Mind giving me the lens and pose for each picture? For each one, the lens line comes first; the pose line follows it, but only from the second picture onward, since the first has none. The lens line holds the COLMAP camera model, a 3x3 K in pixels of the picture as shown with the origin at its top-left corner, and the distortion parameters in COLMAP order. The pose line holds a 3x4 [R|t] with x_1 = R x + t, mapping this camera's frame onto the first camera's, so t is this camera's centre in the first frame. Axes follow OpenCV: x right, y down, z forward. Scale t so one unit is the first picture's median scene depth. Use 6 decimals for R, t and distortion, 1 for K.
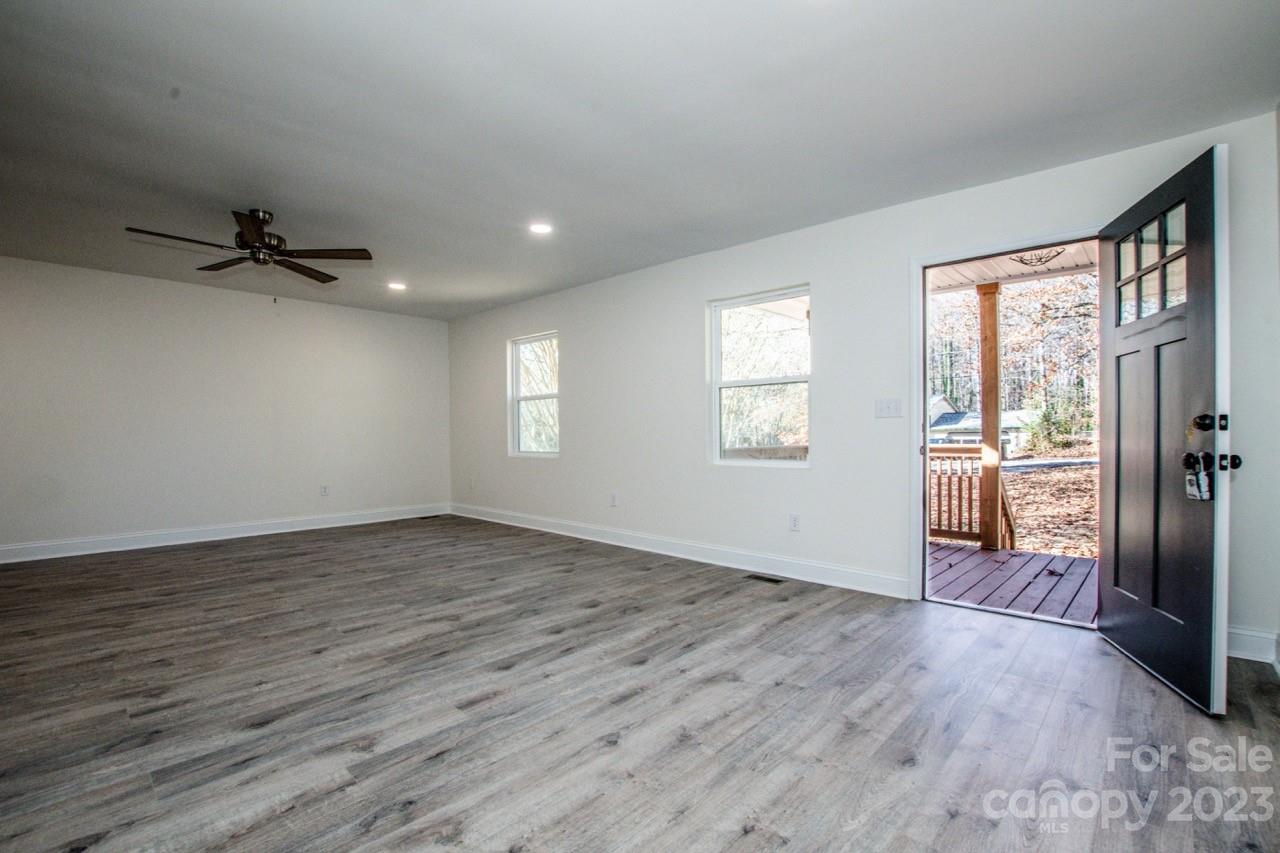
lens RADIAL K [[567.7, 0, 638.1], [0, 567.7, 464.8], [0, 0, 1]] dist [-0.041599, 0.007939]
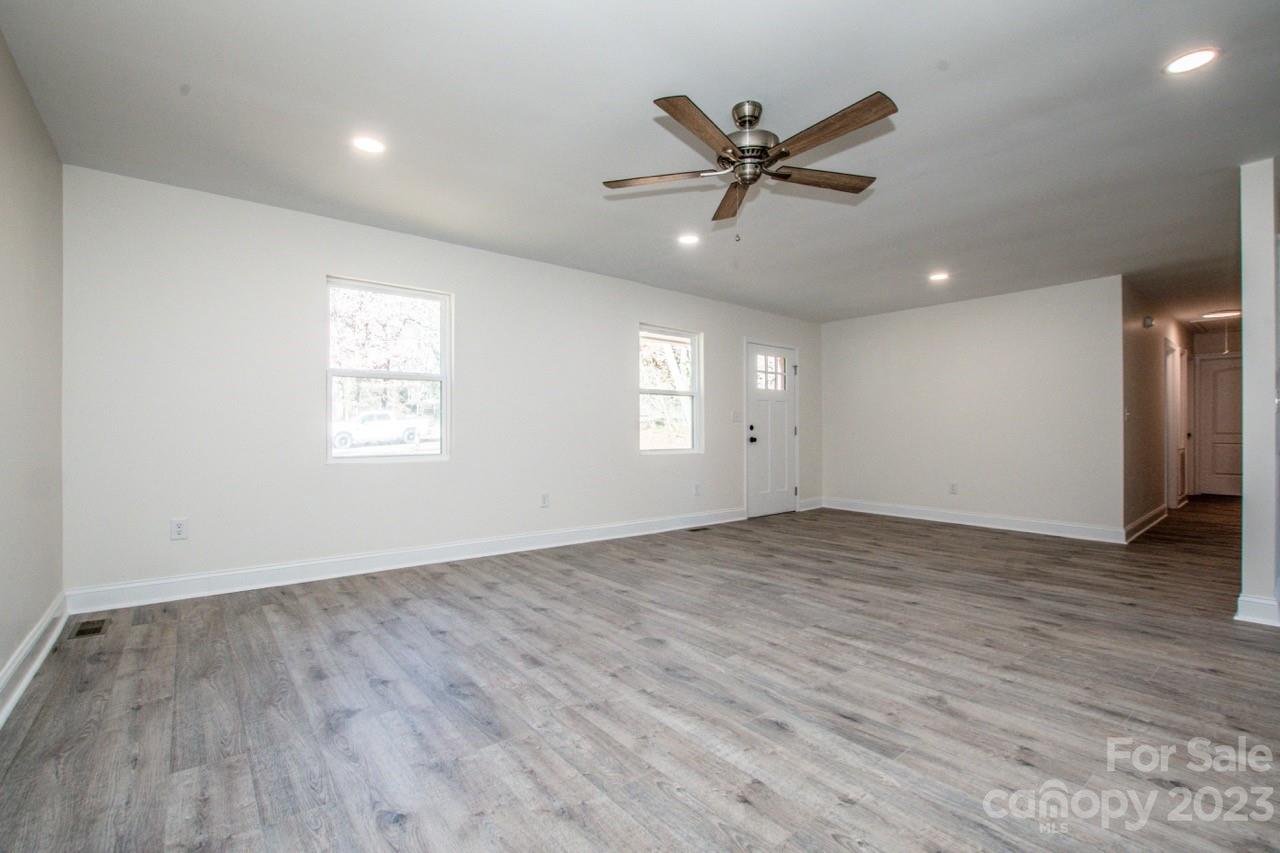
lens RADIAL K [[573.3, 0, 657.2], [0, 573.3, 430.7], [0, 0, 1]] dist [-0.037891, 0.004602]
pose [[0.123759, 0.001326, 0.992311, -1.878156], [0.051987, 0.998617, -0.007819, -0.067932], [-0.990950, 0.052555, 0.123519, 1.376256]]
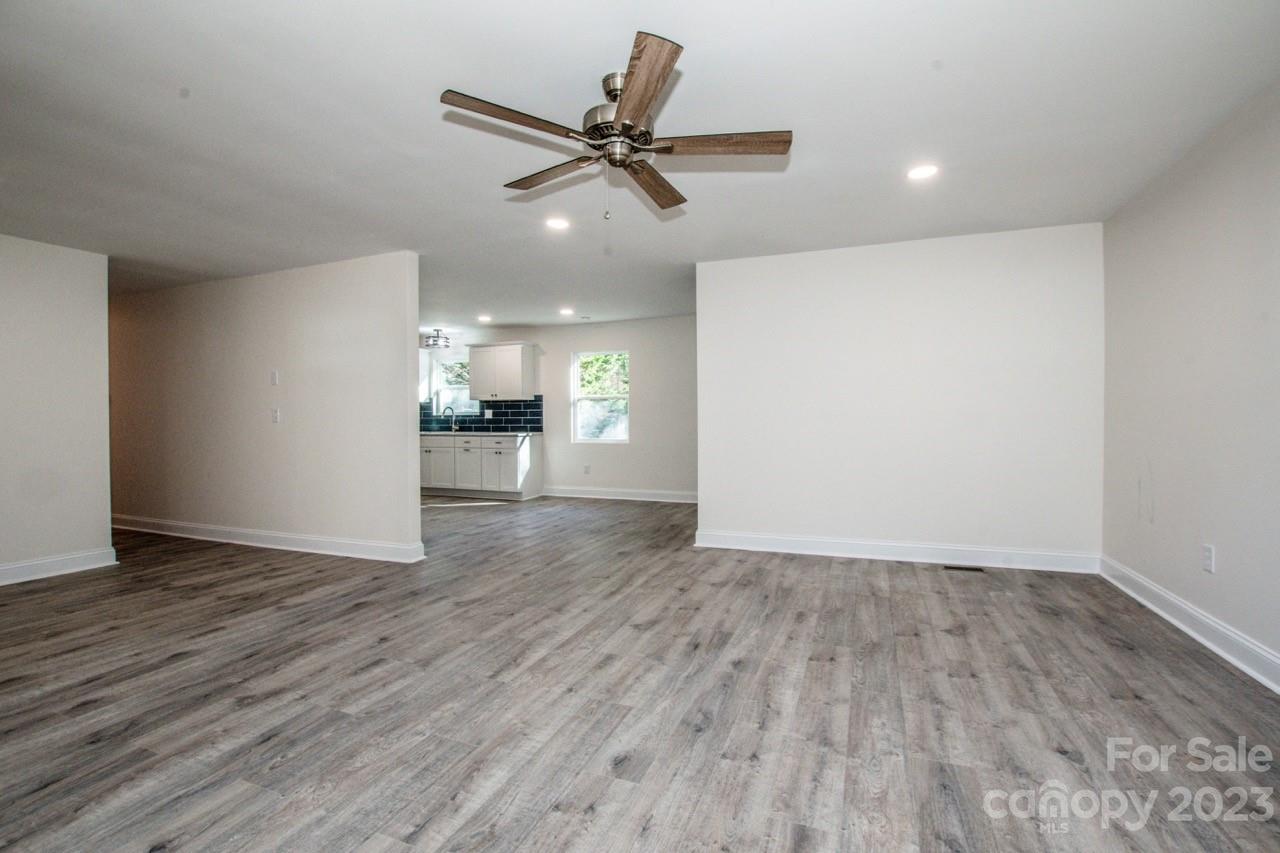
lens RADIAL K [[574.6, 0, 634.6], [0, 574.6, 421.9], [0, 0, 1]] dist [-0.036276, 0.006178]
pose [[-0.933790, 0.011383, -0.357640, -0.631602], [-0.009644, 0.998330, 0.056956, -0.146738], [0.357691, 0.056634, -0.932121, 2.142531]]
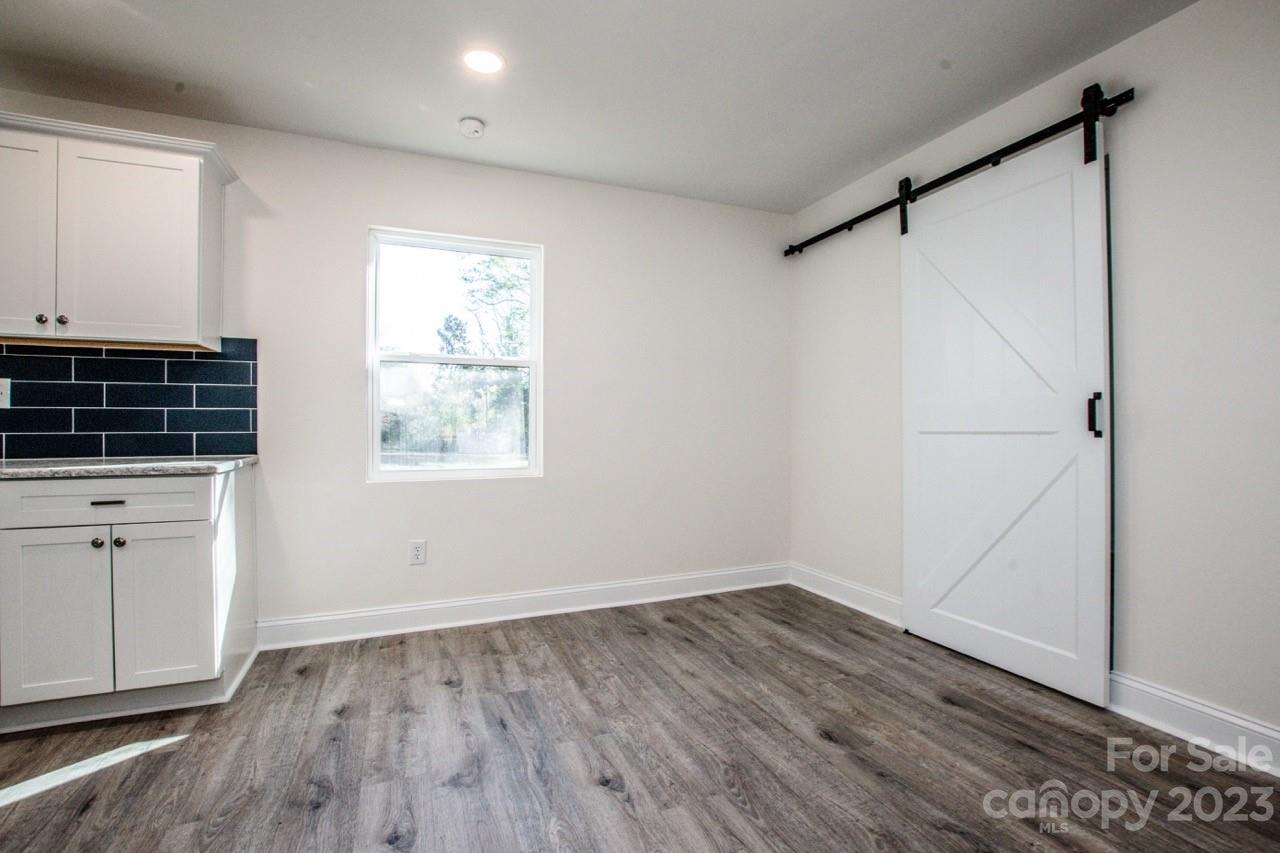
lens RADIAL K [[578.4, 0, 648.7], [0, 578.4, 426.2], [0, 0, 1]] dist [-0.036571, 0.005579]
pose [[-0.402397, 0.004799, -0.915453, -0.649669], [-0.046276, 0.998601, 0.025576, -0.013924], [0.914295, 0.052655, -0.401612, 0.062616]]
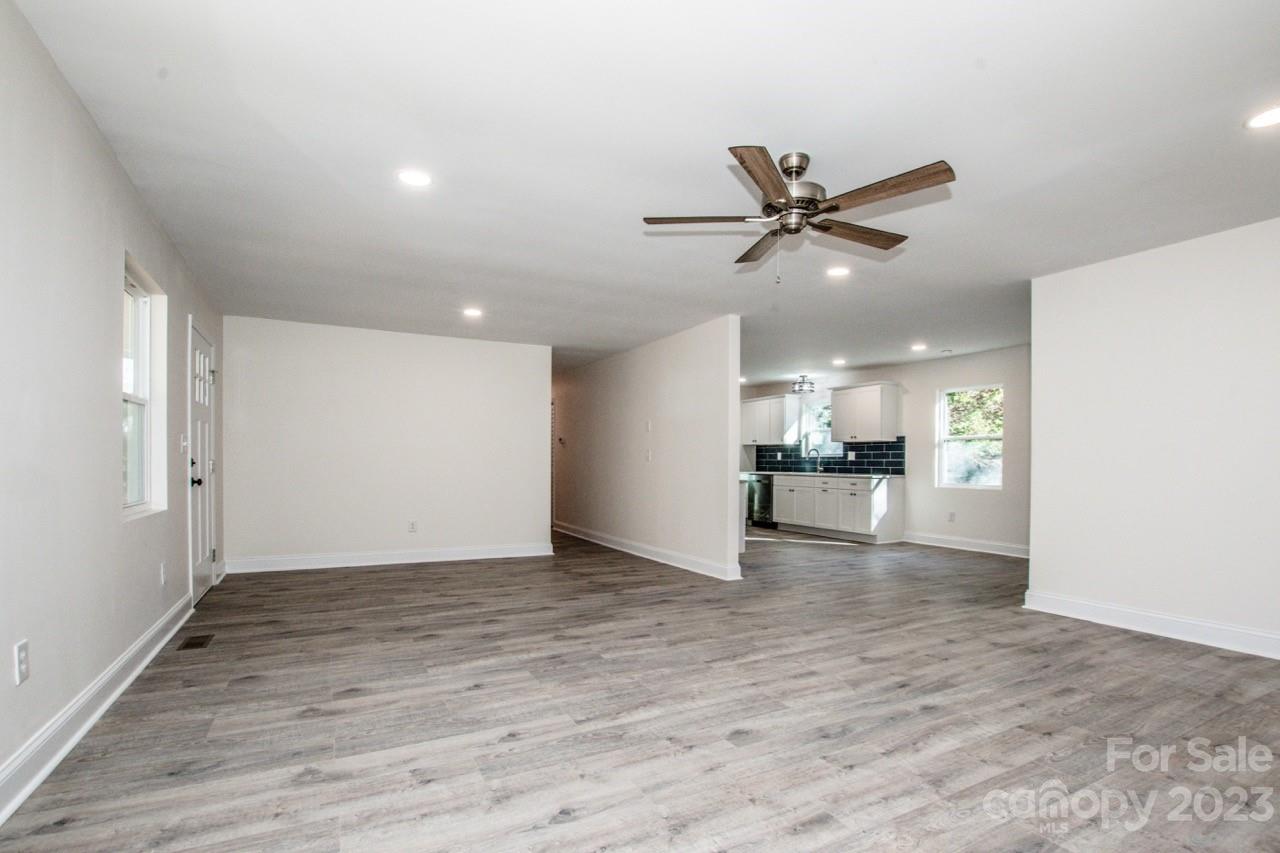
lens RADIAL K [[593.7, 0, 641.9], [0, 593.7, 456.8], [0, 0, 1]] dist [-0.031952, 0.000406]
pose [[-0.944308, -0.001028, 0.329061, -1.005957], [0.012665, 0.999141, 0.039465, -0.139584], [-0.328819, 0.041435, -0.943484, 2.369665]]
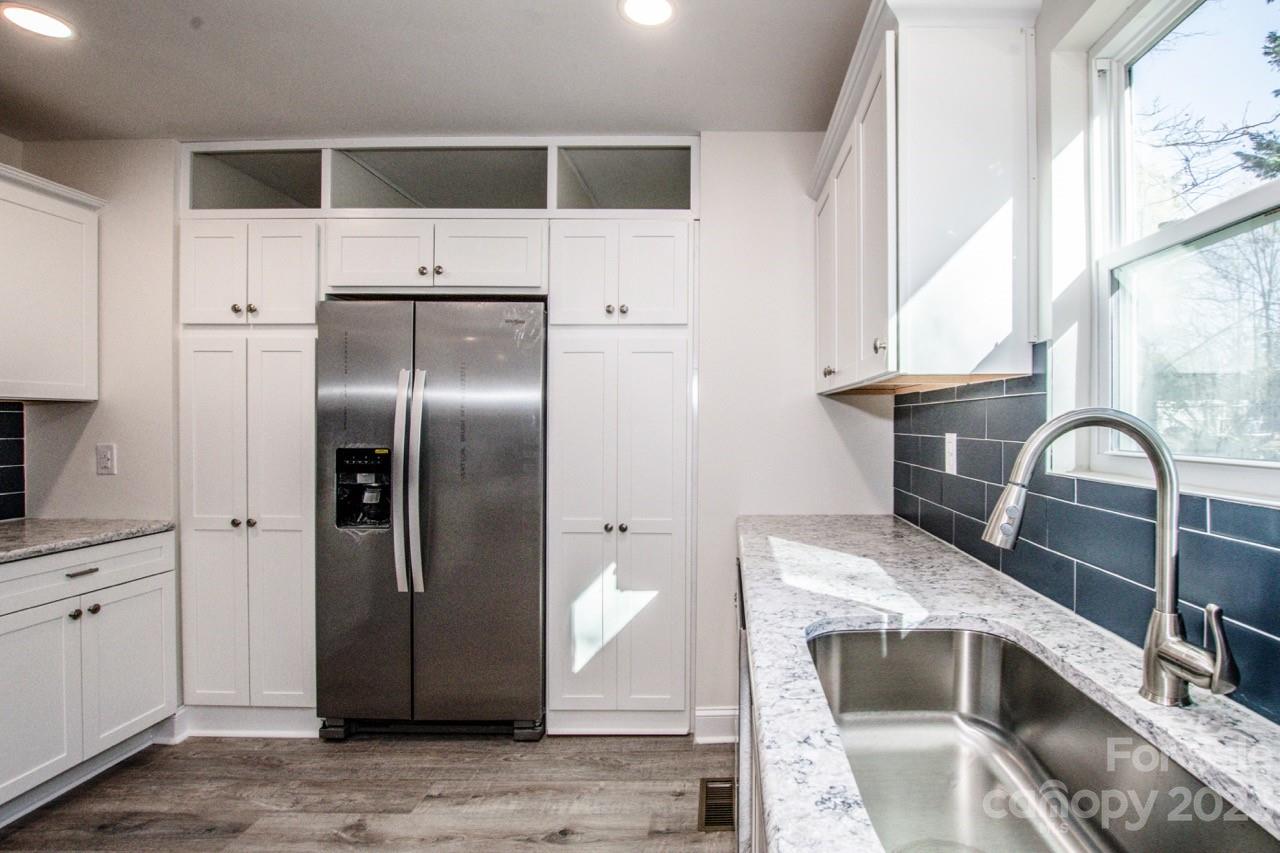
lens RADIAL K [[633.0, 0, 740.0], [0, 633.0, 429.3], [0, 0, 1]] dist [-0.026857, 0.001397]
pose [[-0.698976, -0.001292, 0.715144, -0.916836], [0.042326, 0.998171, 0.043173, -0.045168], [-0.713892, 0.060446, -0.697642, -0.963952]]
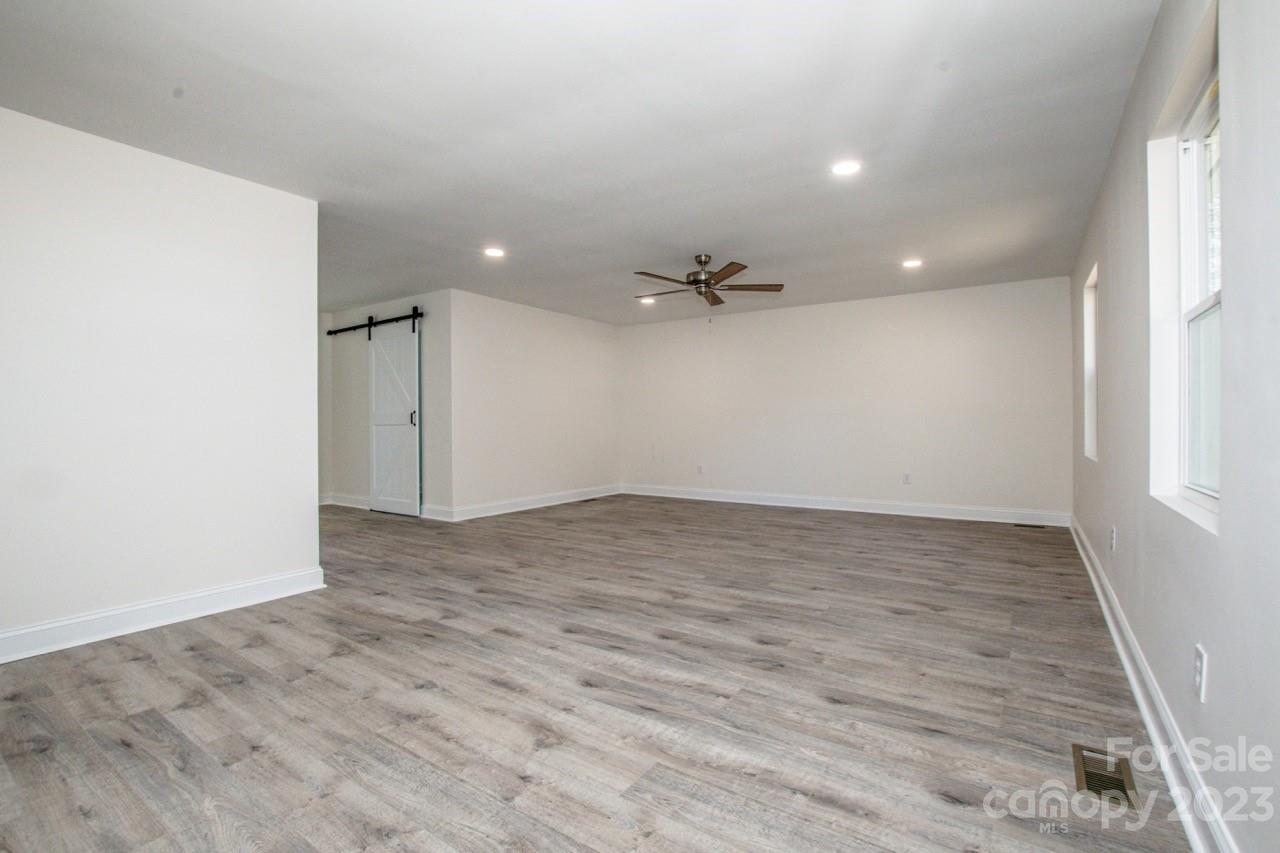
lens RADIAL K [[573.3, 0, 657.2], [0, 573.3, 430.7], [0, 0, 1]] dist [-0.037891, 0.004602]
pose [[0.166939, 0.013338, -0.985877, 0.848929], [-0.051135, 0.998680, 0.004852, -0.049536], [0.984640, 0.049603, 0.167400, 0.899081]]
